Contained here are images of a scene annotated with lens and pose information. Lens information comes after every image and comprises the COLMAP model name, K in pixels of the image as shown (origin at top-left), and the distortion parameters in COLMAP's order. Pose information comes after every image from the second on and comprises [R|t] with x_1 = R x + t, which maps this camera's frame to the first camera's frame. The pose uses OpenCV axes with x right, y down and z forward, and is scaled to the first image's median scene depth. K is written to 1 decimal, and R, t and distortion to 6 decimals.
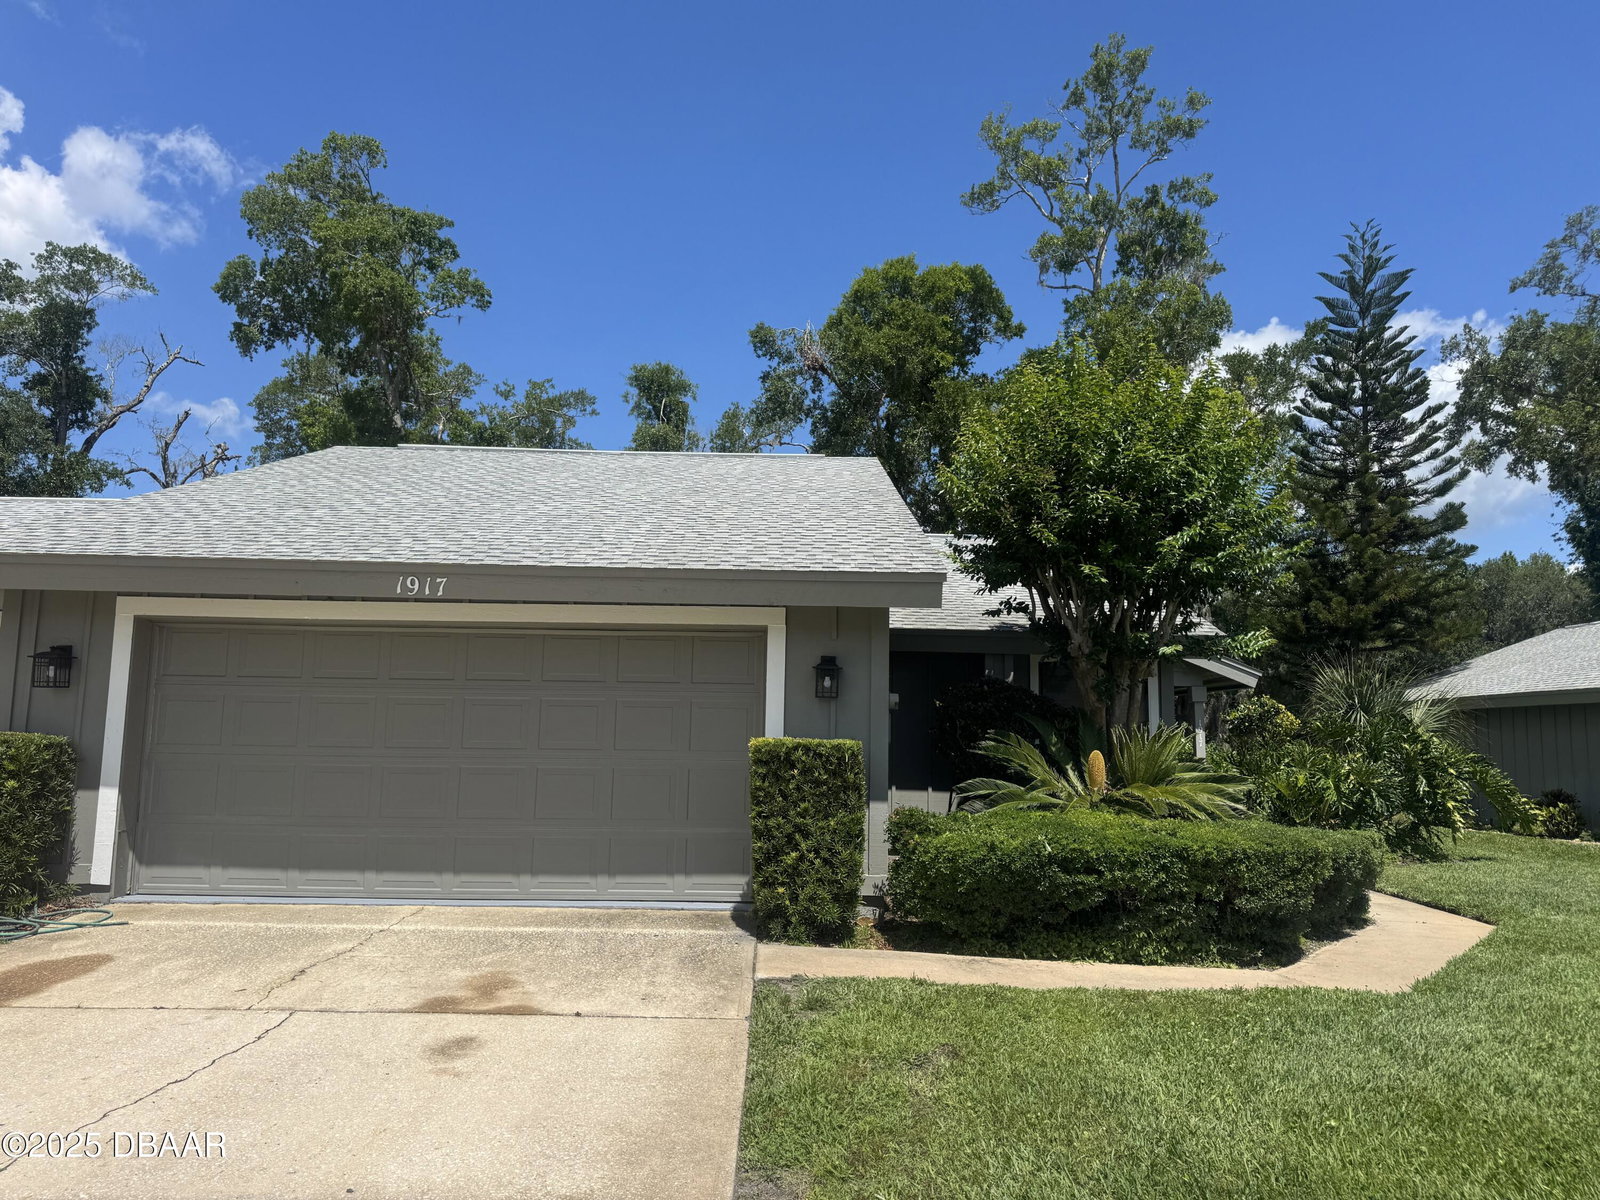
lens RADIAL K [[1133.9, 0, 803.3], [0, 1133.9, 612.3], [0, 0, 1]] dist [-0.005715, -0.006137]
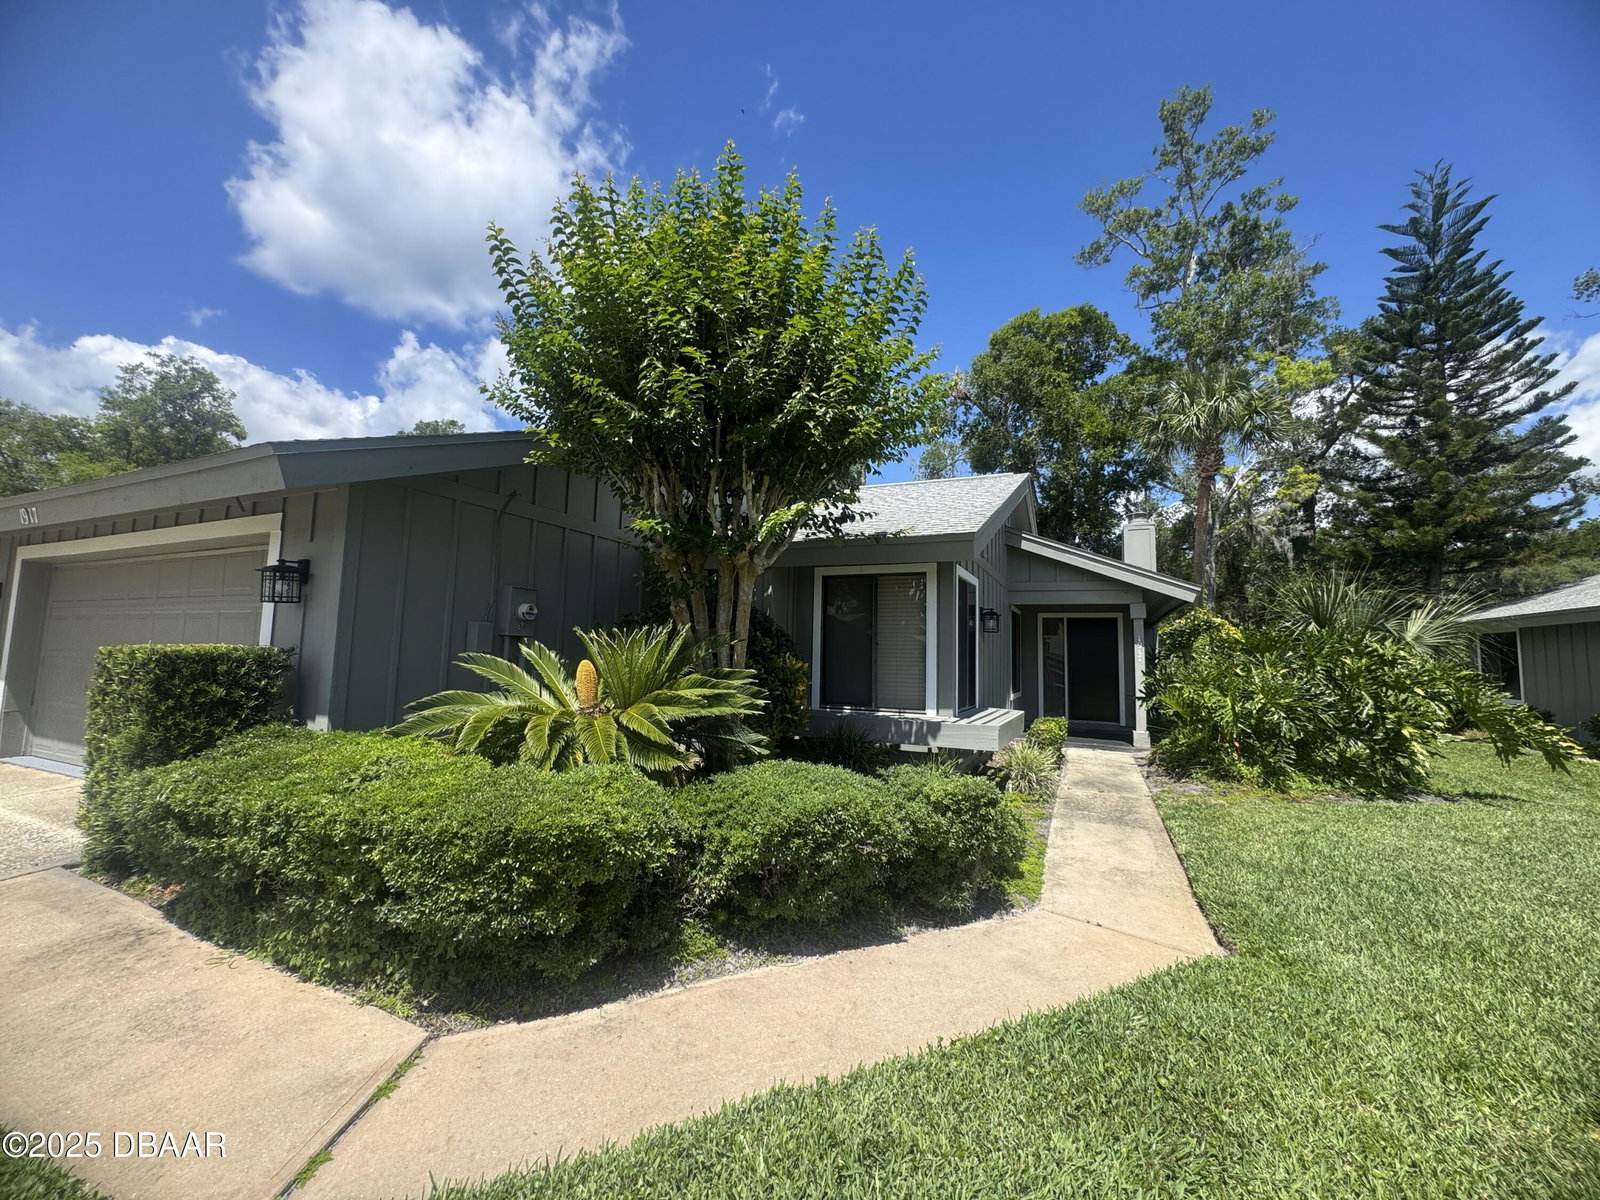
lens RADIAL K [[640.2, 0, 804.4], [0, 640.2, 591.3], [0, 0, 1]] dist [-0.003762, 0.000848]
pose [[0.909110, -0.037107, -0.414901, 0.197570], [0.041977, 0.999115, 0.002619, 0.025125], [0.414436, -0.019797, 0.909863, 0.209963]]
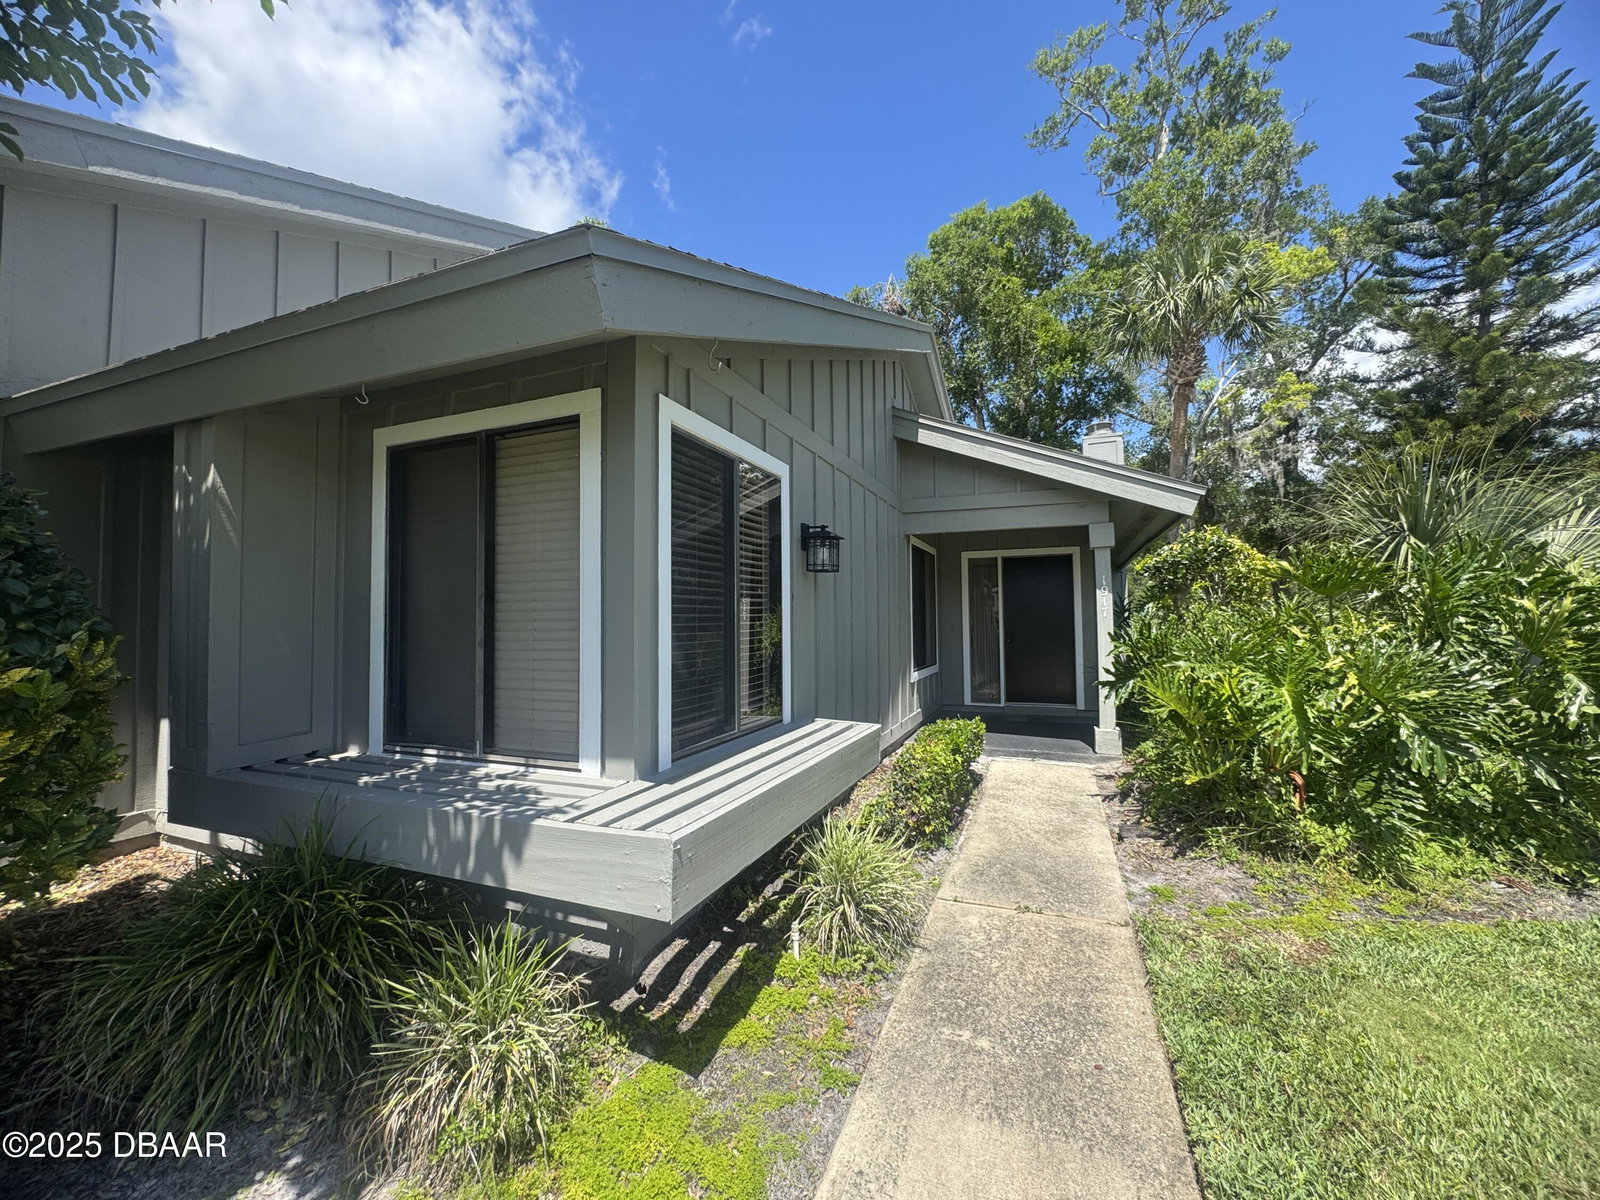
lens RADIAL K [[640.2, 0, 804.7], [0, 640.2, 590.9], [0, 0, 1]] dist [-0.003762, 0.000848]
pose [[0.926123, -0.043301, -0.374729, 0.205681], [0.071363, 0.995563, 0.061332, 0.043835], [0.370410, -0.083543, 0.925104, 0.374975]]
